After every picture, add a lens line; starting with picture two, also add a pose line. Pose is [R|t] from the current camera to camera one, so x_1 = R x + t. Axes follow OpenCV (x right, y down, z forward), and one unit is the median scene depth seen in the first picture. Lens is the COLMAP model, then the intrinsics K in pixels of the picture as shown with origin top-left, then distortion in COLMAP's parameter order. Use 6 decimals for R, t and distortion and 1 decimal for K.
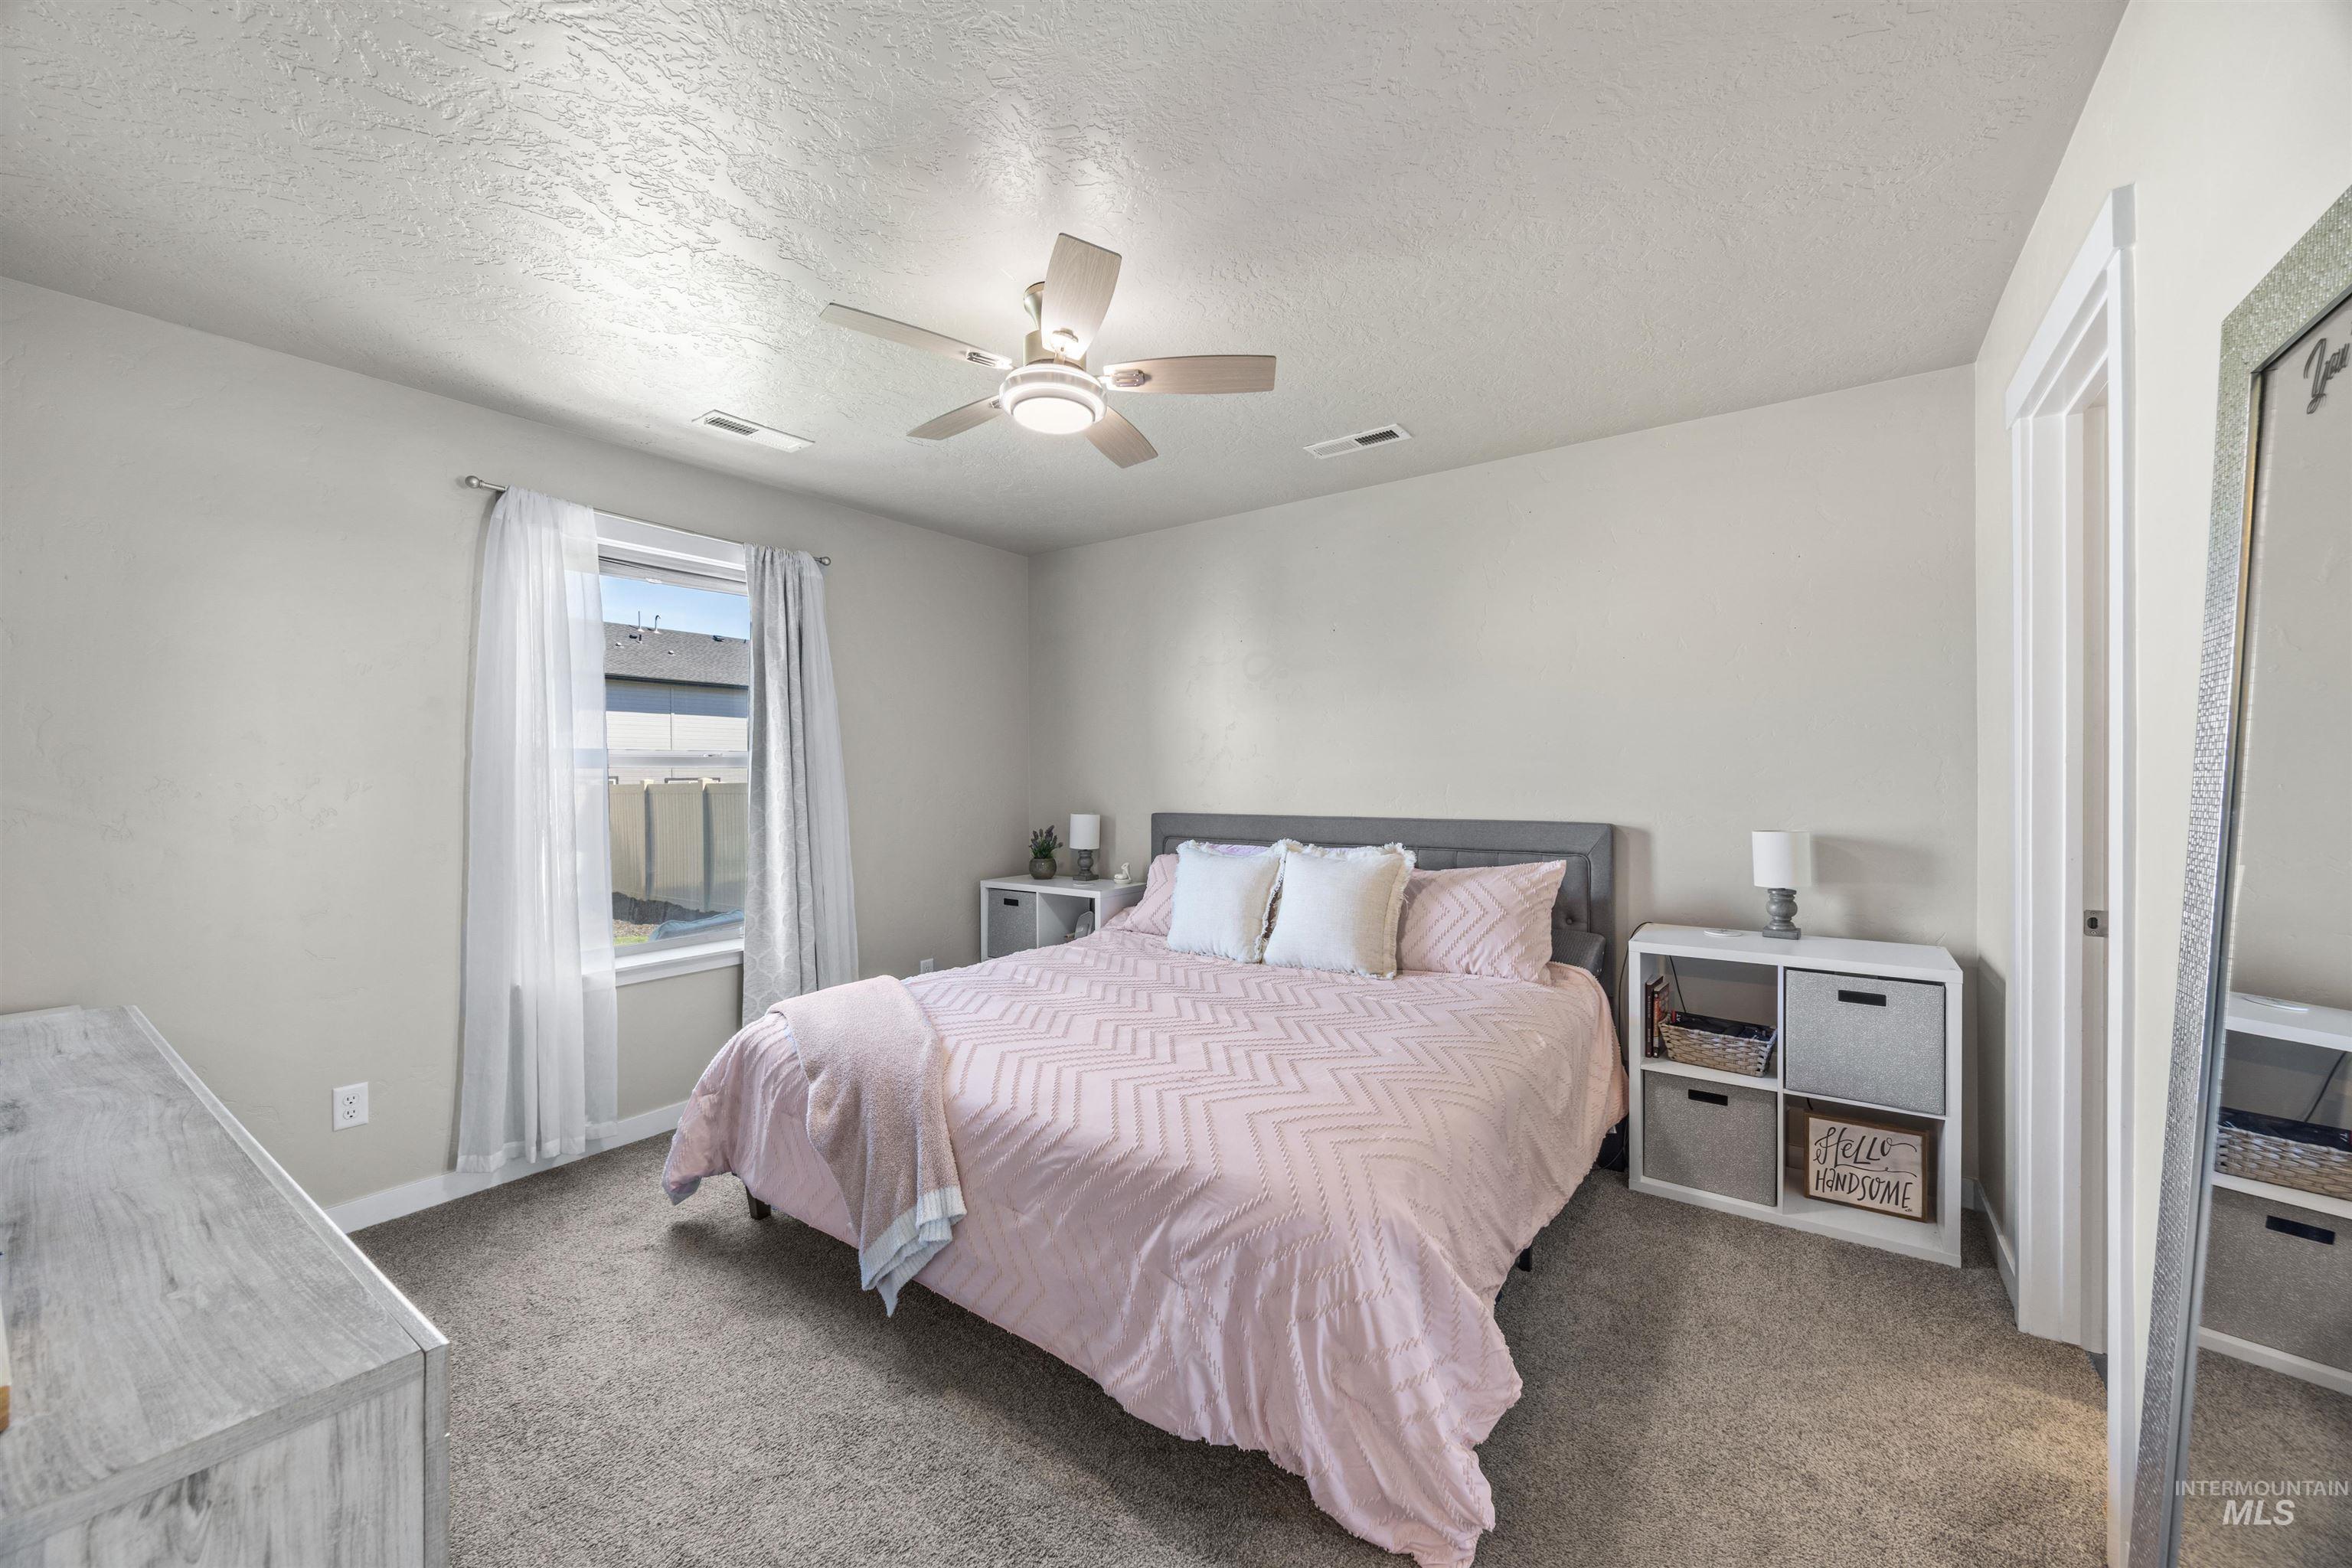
lens RADIAL K [[908.6, 0, 1177.7], [0, 908.6, 780.3], [0, 0, 1]] dist [0.001425, -0.000314]
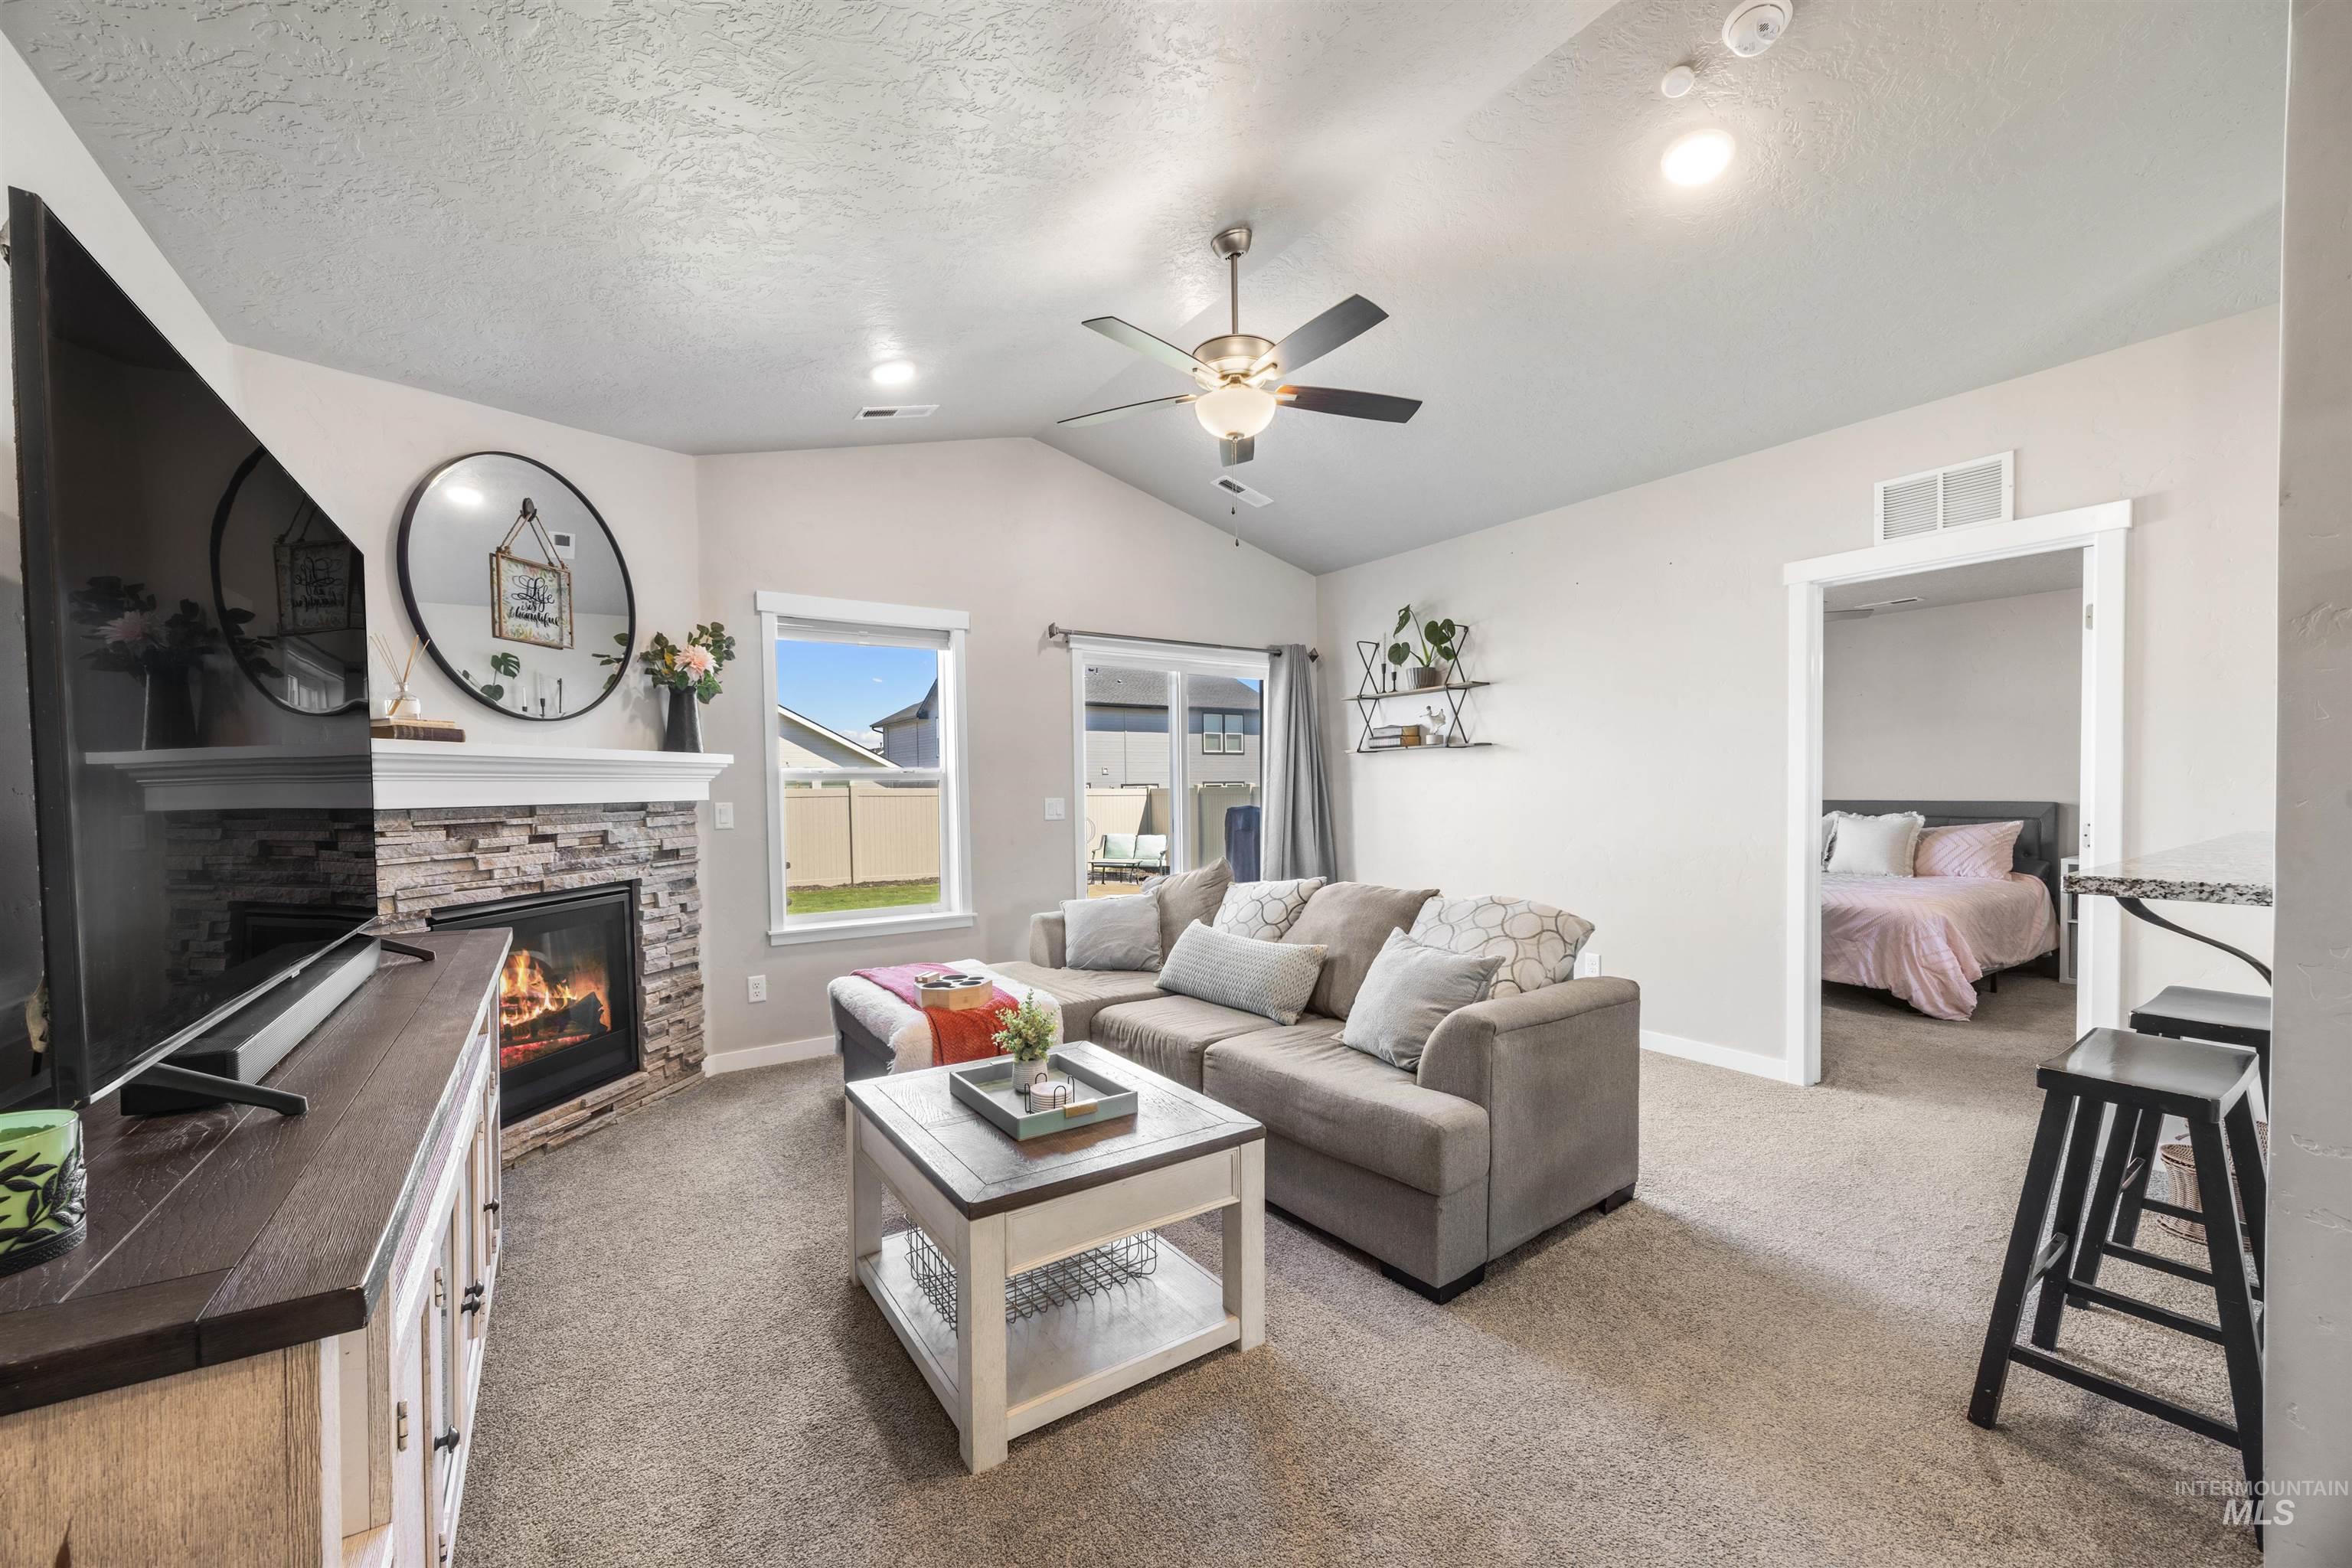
lens RADIAL K [[913.5, 0, 1171.0], [0, 913.5, 818.4], [0, 0, 1]] dist [0.010054, -0.000038]
pose [[0.934706, 0.009662, -0.355292, -0.549726], [0.002937, 0.999386, 0.034904, 0.009195], [0.355411, -0.033669, 0.934104, -1.417887]]
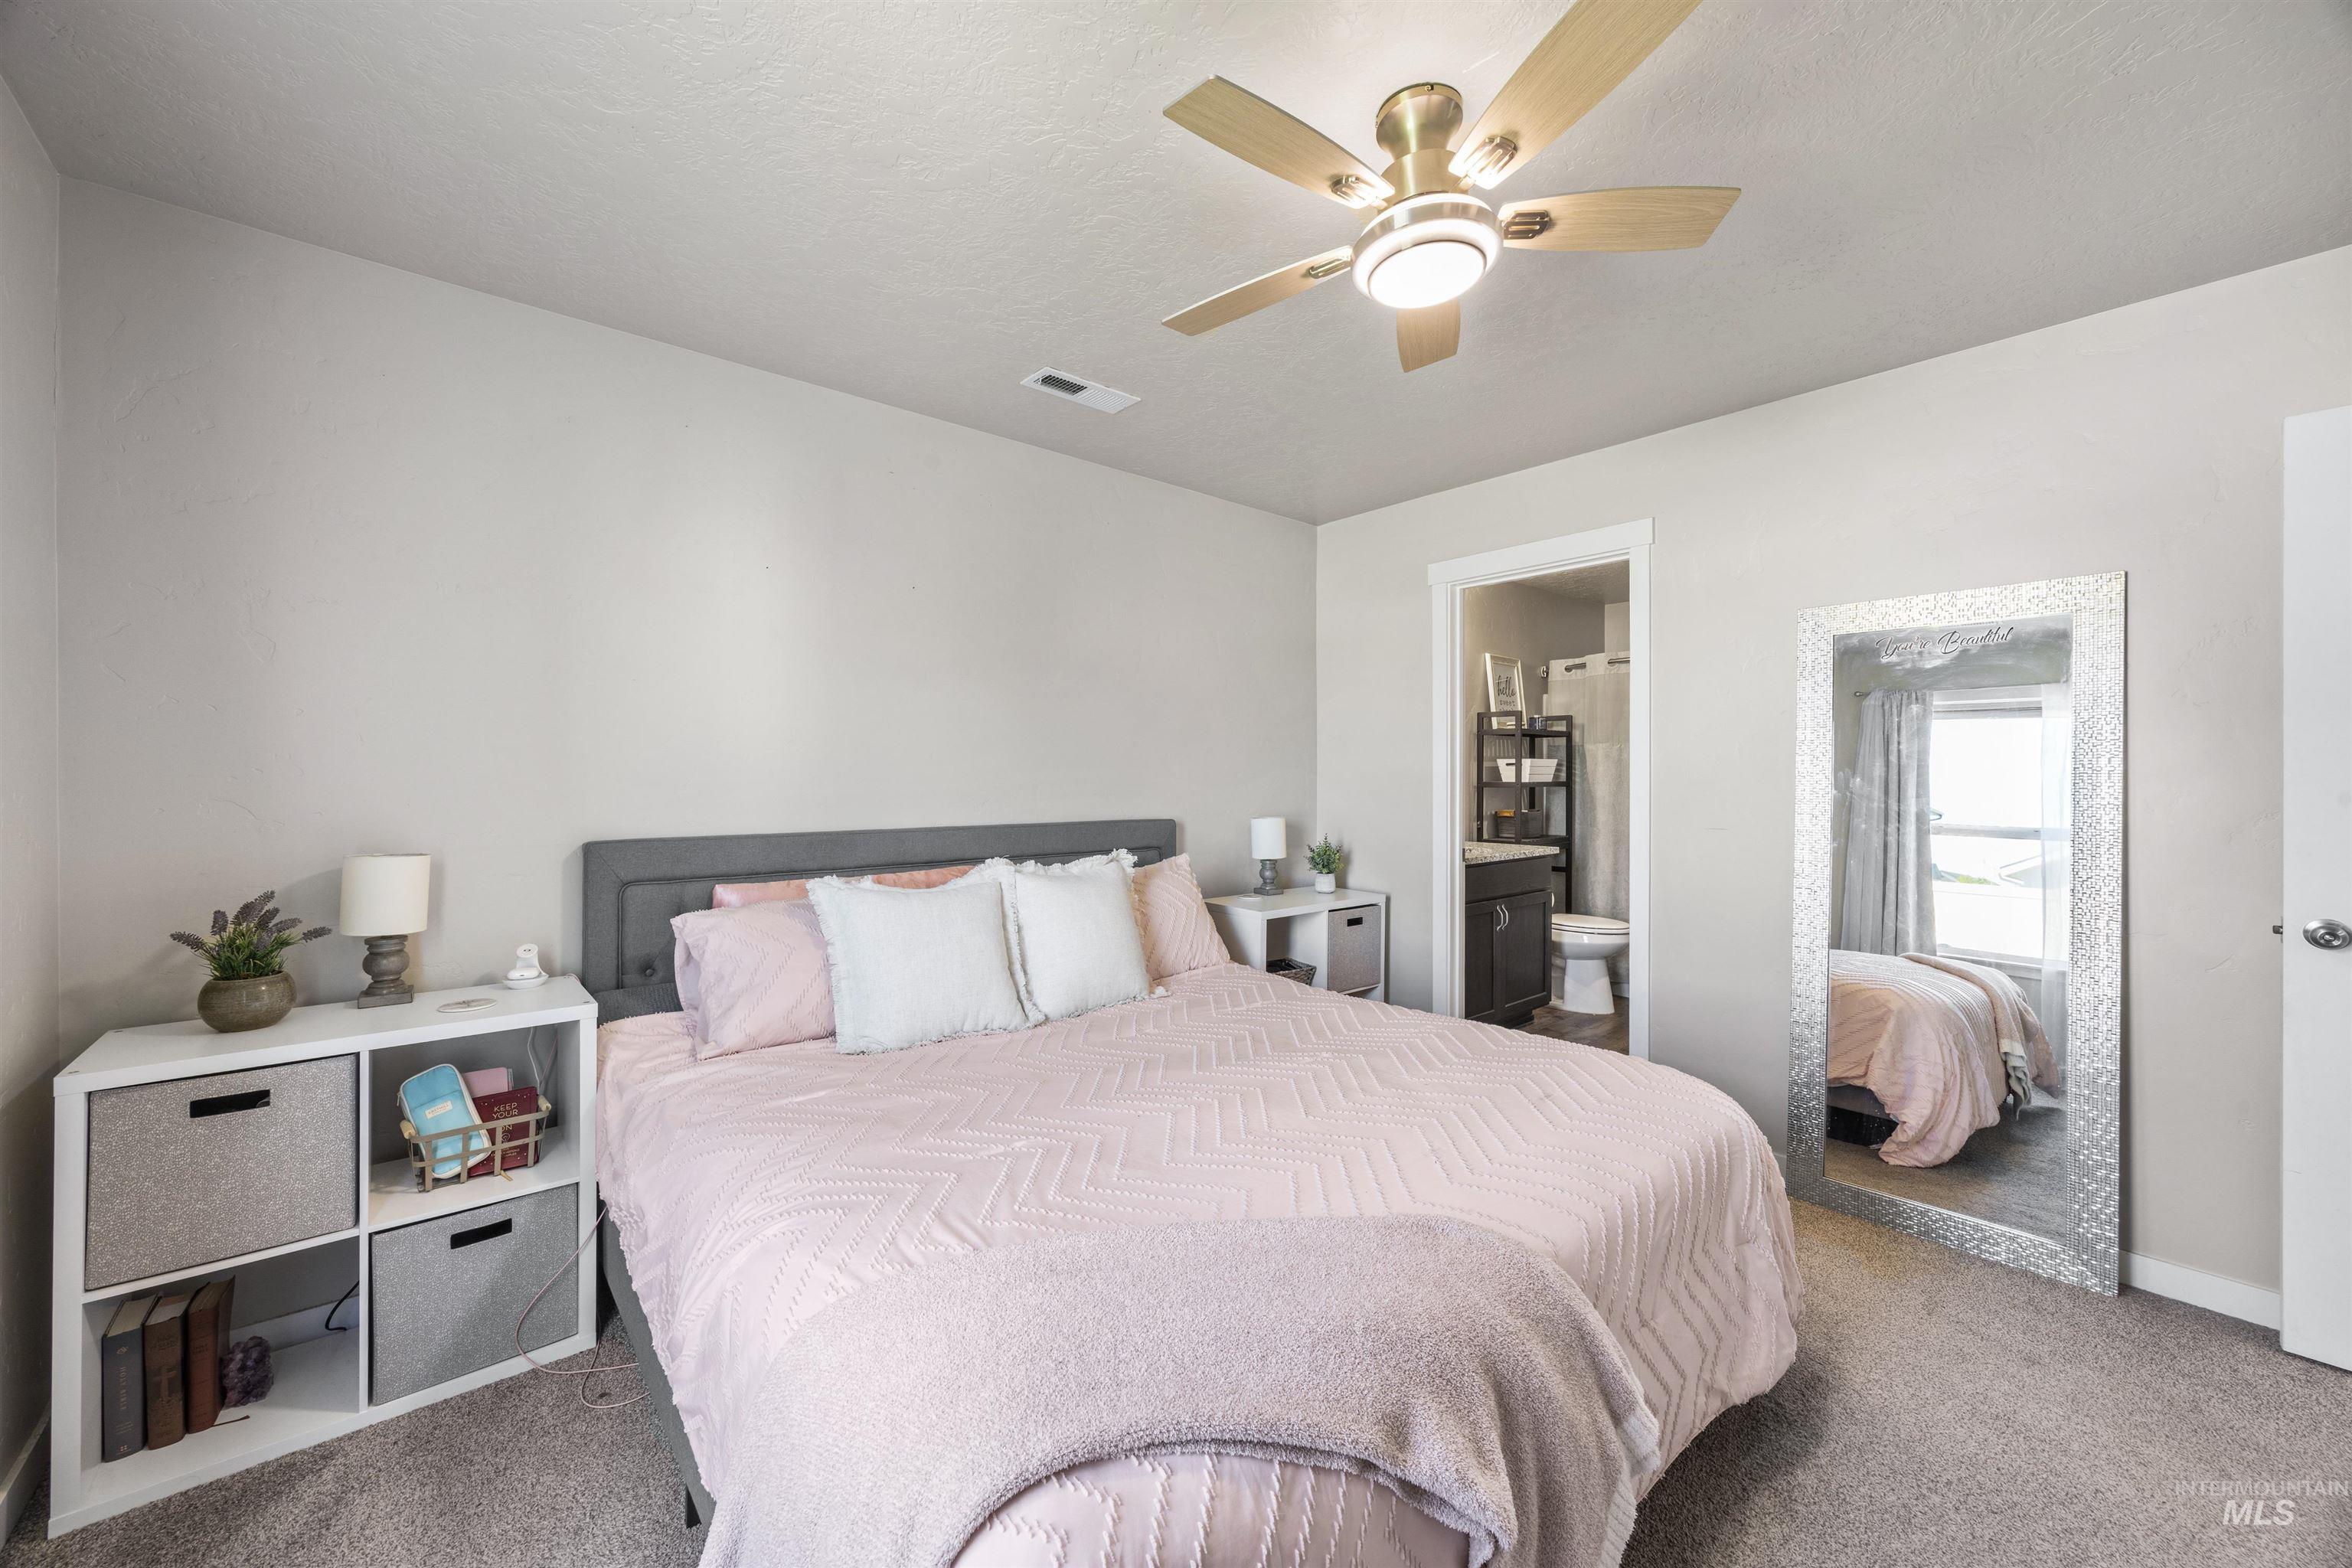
lens RADIAL K [[908.6, 0, 1177.7], [0, 908.6, 780.3], [0, 0, 1]] dist [0.001425, -0.000314]
pose [[0.238563, 0.001943, 0.971125, -0.624178], [0.005604, 0.999979, -0.003378, 0.004363], [-0.971111, 0.006248, 0.238547, 0.721041]]
